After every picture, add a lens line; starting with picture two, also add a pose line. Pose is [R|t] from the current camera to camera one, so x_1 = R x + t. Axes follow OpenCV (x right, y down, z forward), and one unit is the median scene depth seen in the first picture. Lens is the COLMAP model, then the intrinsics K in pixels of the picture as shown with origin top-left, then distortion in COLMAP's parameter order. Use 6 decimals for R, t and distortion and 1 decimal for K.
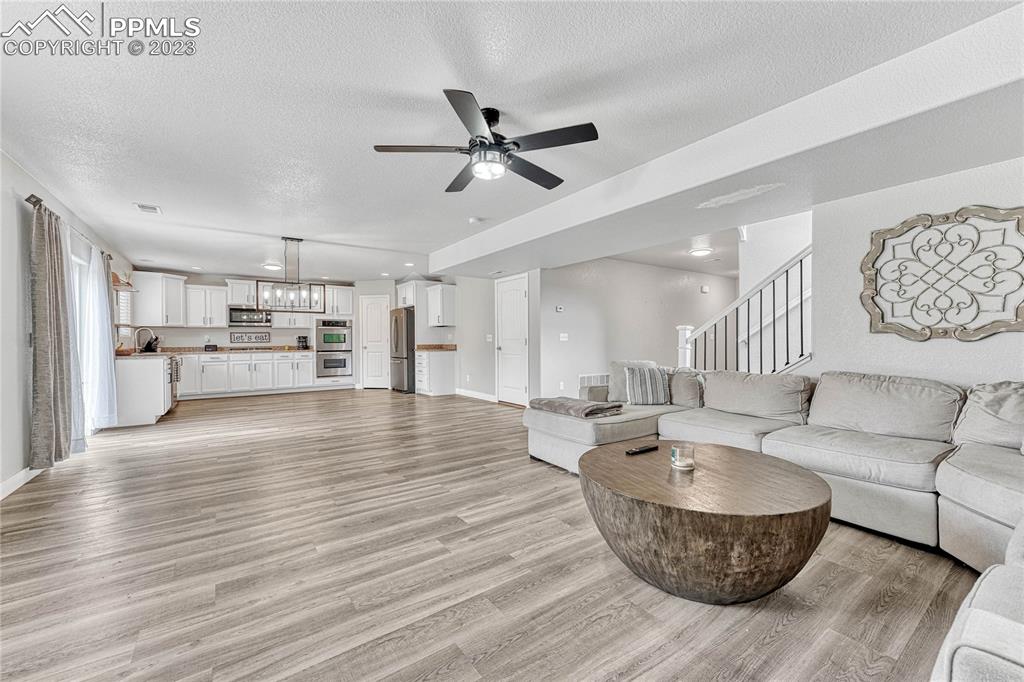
lens RADIAL K [[432.2, 0, 522.5], [0, 432.2, 340.9], [0, 0, 1]] dist [-0.003463, 0.000197]
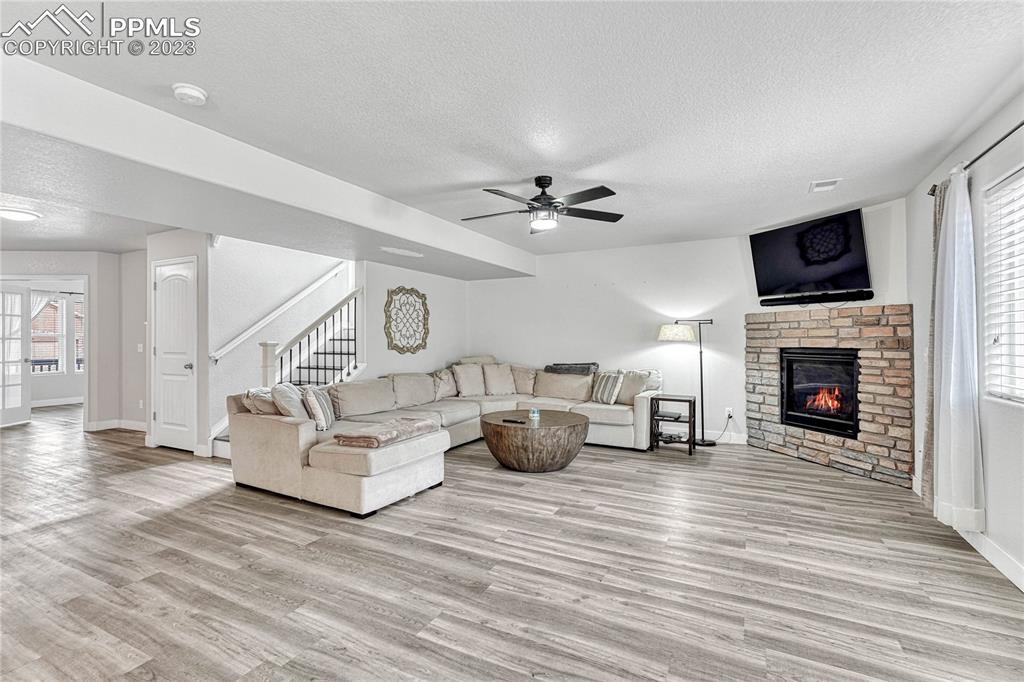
lens RADIAL K [[479.6, 0, 504.2], [0, 479.6, 337.8], [0, 0, 1]] dist [-0.004567, 0.001025]
pose [[-0.460969, 0.009702, 0.887363, -1.512054], [0.008077, 0.999945, -0.006737, -0.068584], [-0.887380, 0.004062, -0.461021, 2.097854]]
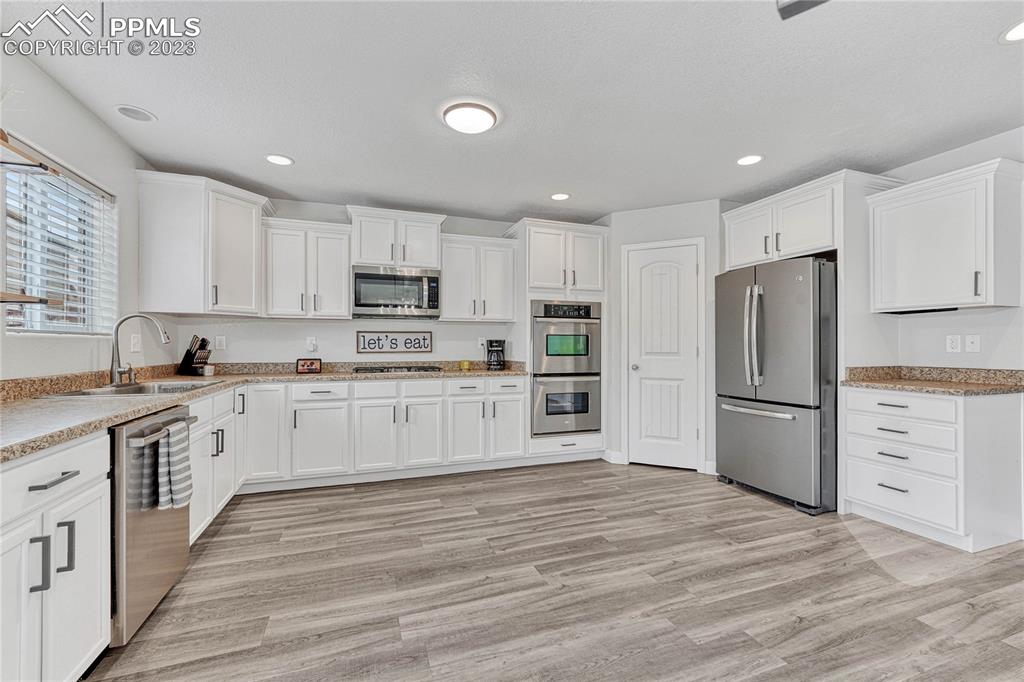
lens RADIAL K [[432.2, 0, 506.7], [0, 432.2, 343.9], [0, 0, 1]] dist [-0.003463, 0.000197]
pose [[0.959255, 0.006196, -0.282473, -0.144662], [-0.008455, 0.999941, -0.006779, -0.001523], [0.282414, 0.008891, 0.959251, 0.221404]]
